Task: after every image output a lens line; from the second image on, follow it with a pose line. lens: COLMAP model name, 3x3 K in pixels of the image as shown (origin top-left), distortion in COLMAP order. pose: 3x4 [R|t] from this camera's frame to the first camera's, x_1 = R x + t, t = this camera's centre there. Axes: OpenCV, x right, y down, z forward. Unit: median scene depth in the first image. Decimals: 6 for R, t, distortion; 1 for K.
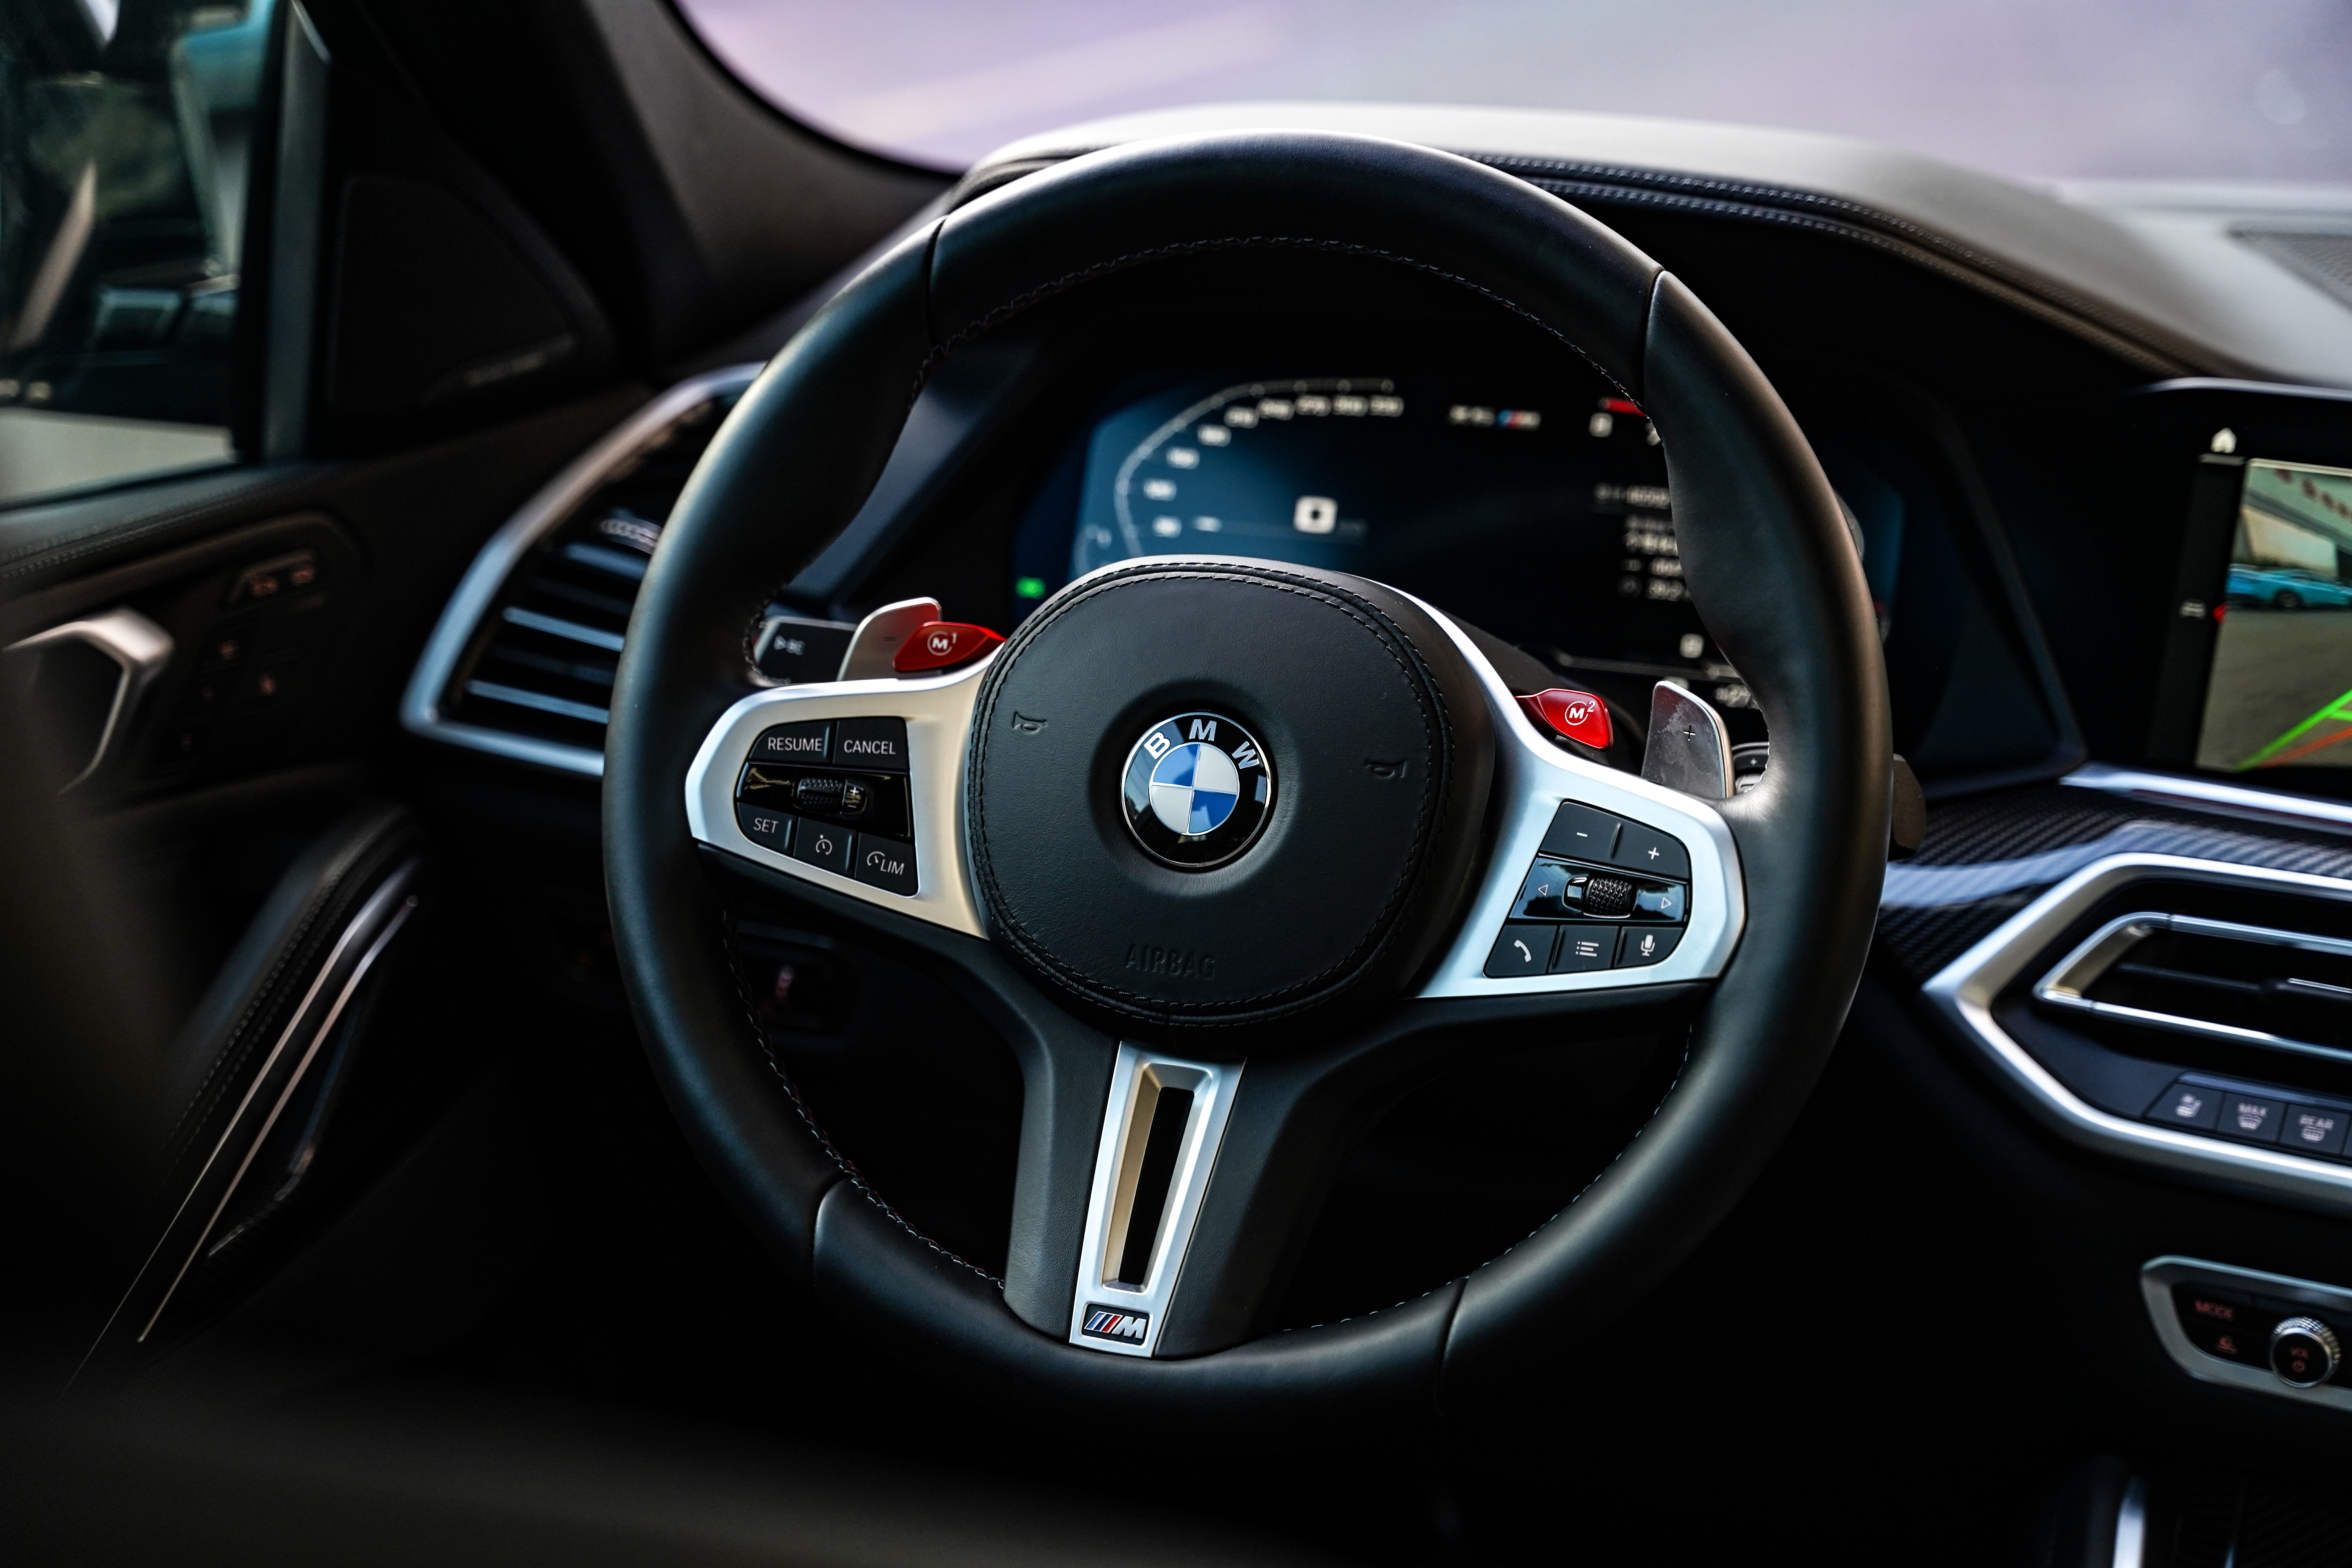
lens RADIAL K [[3617.8, 0, 1176.0], [0, 3617.8, 784.0], [0, 0, 1]] dist [0.012951, 0.009767]
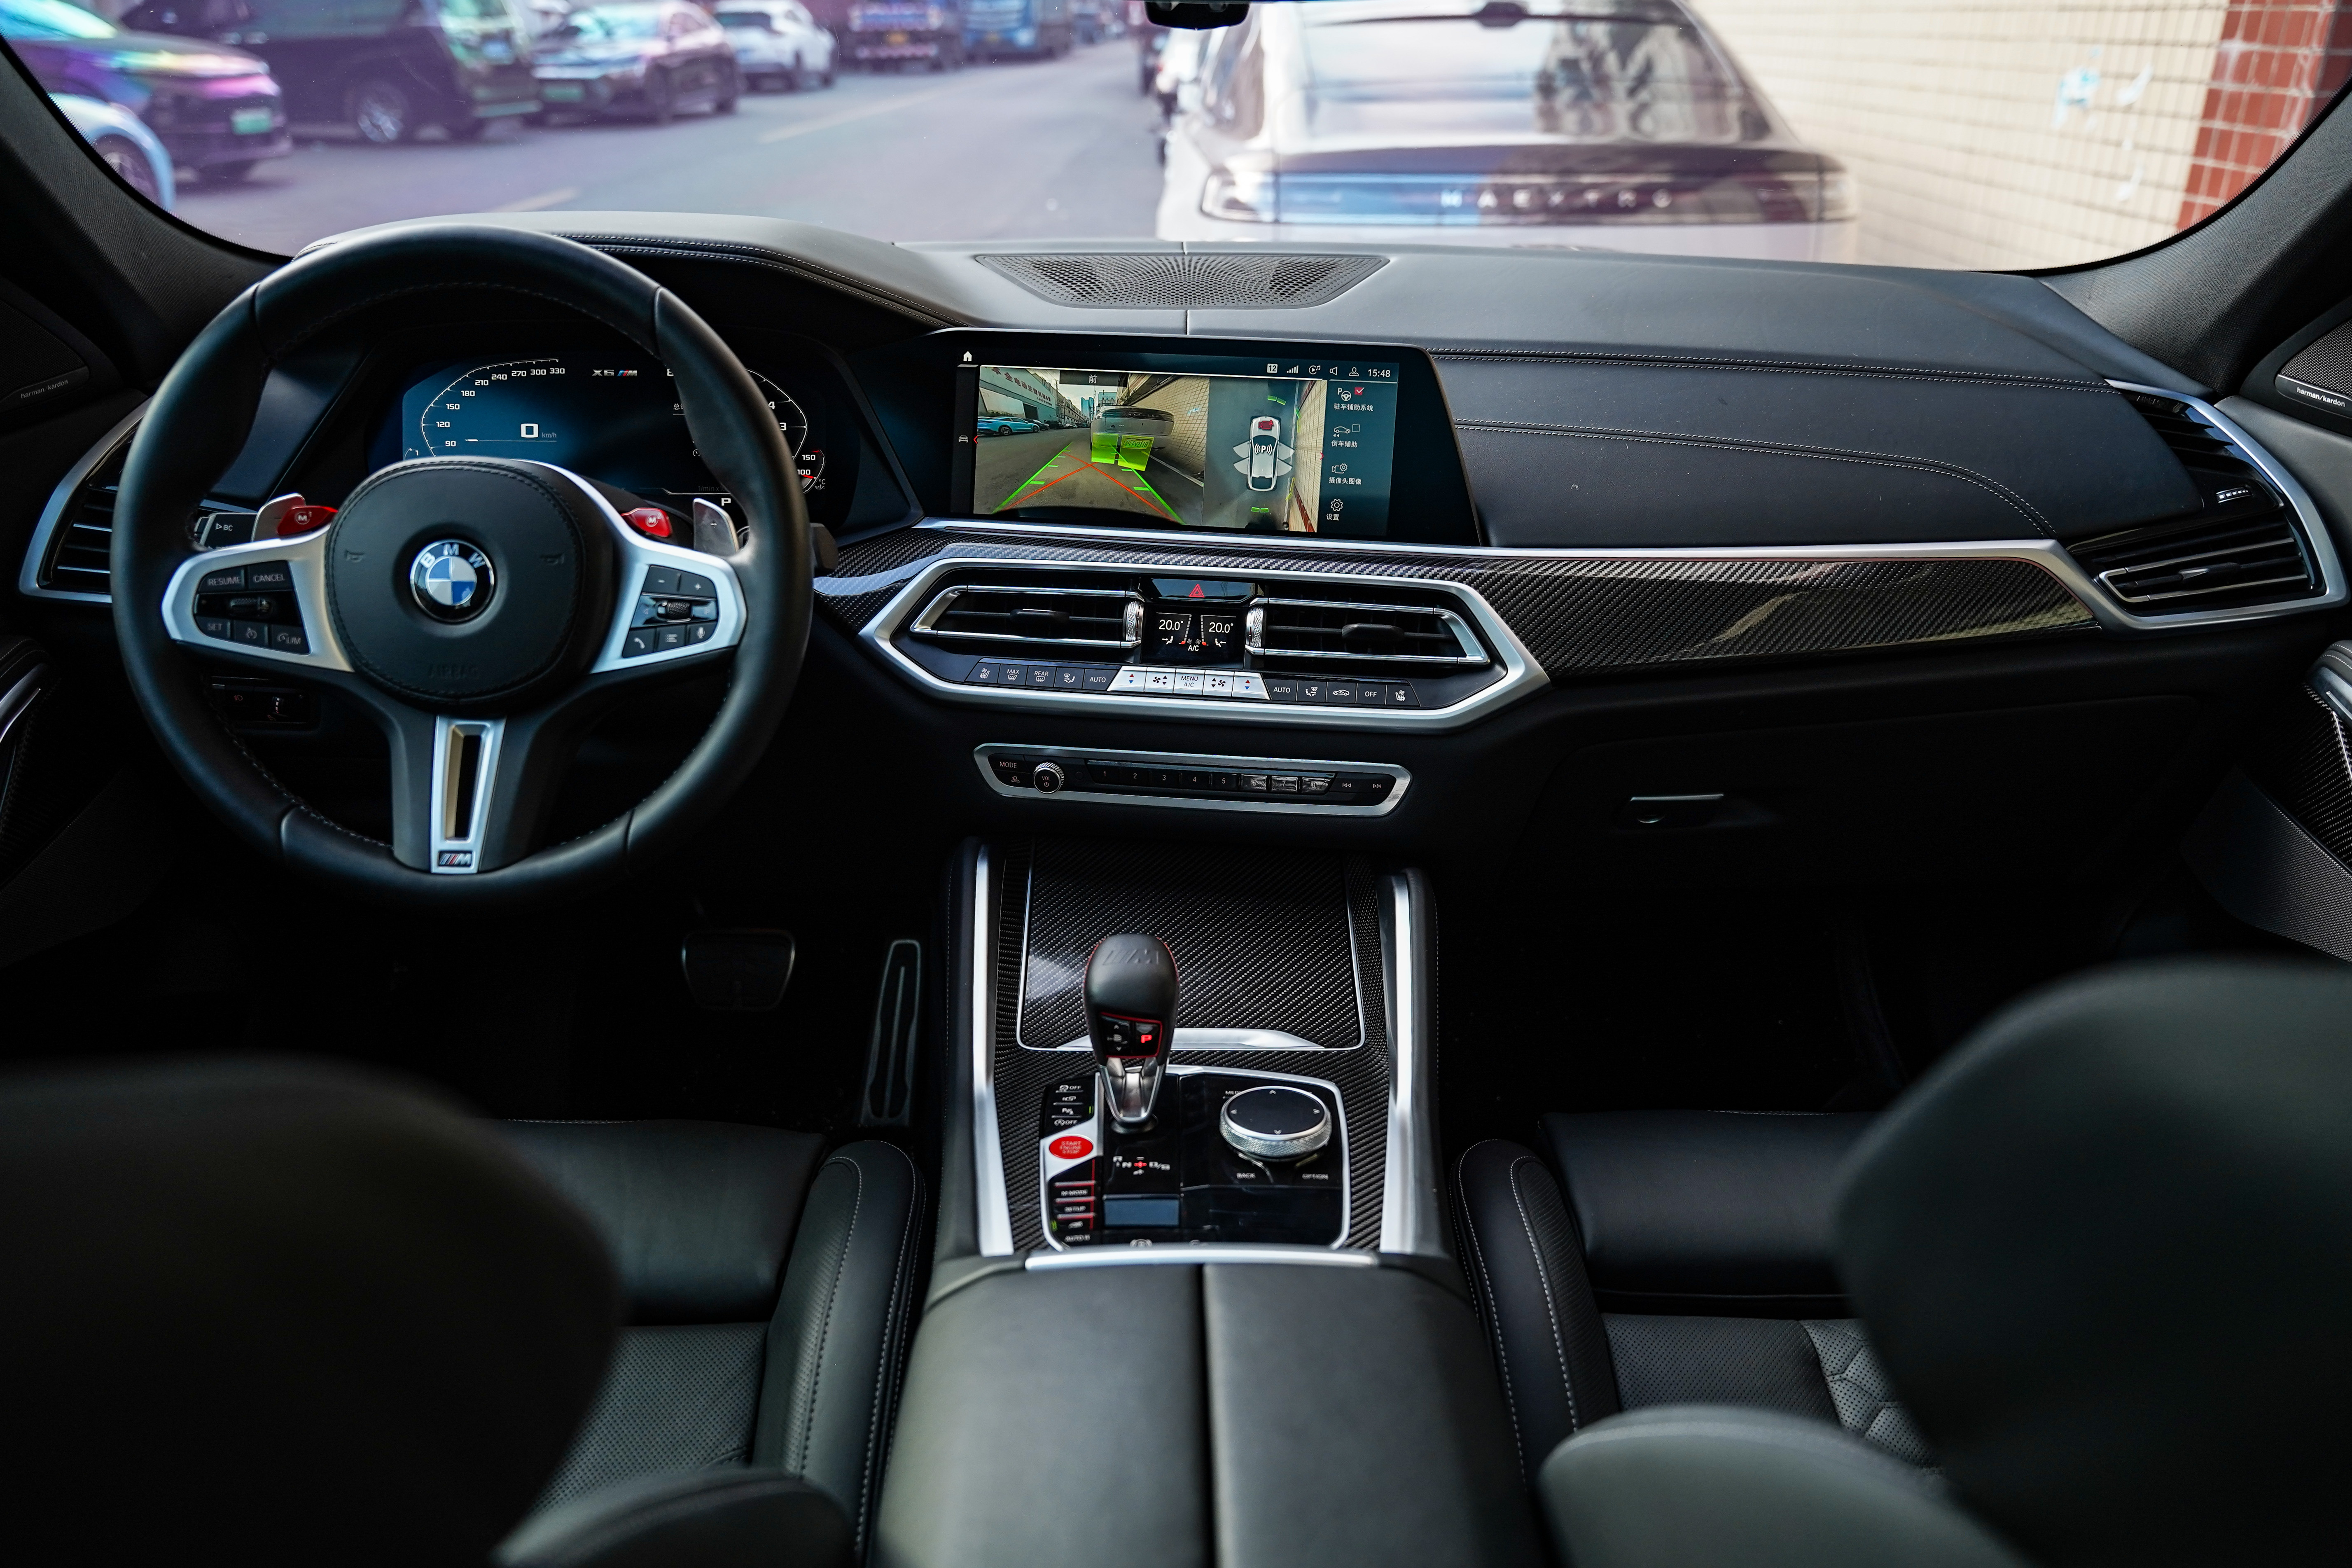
lens RADIAL K [[1570.4, 0, 1177.9], [0, 1570.4, 745.5], [0, 0, 1]] dist [0.002317, -0.003793]
pose [[0.943347, -0.148118, 0.296912, 0.105409], [0.107009, 0.982831, 0.150311, 0.003252], [-0.314078, -0.110023, 0.943001, 0.080998]]
